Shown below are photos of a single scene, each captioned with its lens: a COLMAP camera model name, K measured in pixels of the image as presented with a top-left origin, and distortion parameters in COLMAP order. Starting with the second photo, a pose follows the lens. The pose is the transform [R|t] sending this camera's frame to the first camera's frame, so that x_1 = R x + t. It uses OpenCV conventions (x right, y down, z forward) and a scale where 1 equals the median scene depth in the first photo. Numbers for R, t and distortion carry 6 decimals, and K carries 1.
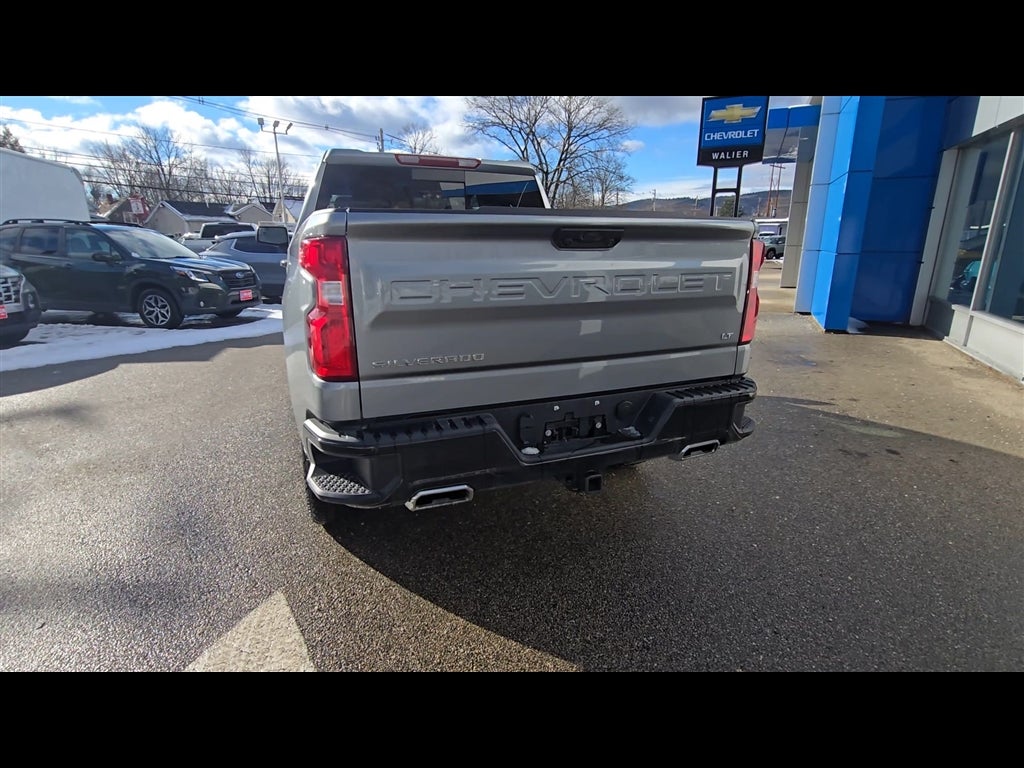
lens RADIAL K [[522.3, 0, 512.0], [0, 522.3, 384.0], [0, 0, 1]] dist [0.003263, 0.000350]
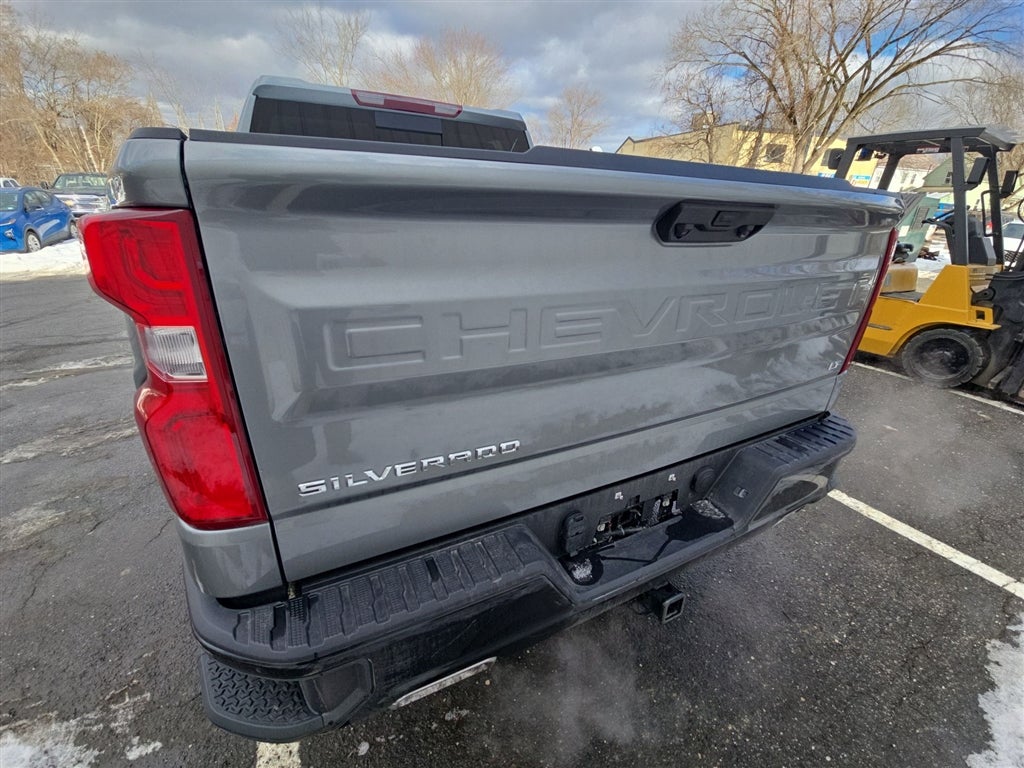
lens RADIAL K [[406.8, 0, 512.0], [0, 406.8, 384.0], [0, 0, 1]] dist [0.000282, -0.000016]
pose [[0.993840, -0.010867, 0.110288, -0.106051], [-0.004019, 0.990991, 0.133867, -0.167756], [-0.110750, -0.133485, 0.984843, 0.577527]]
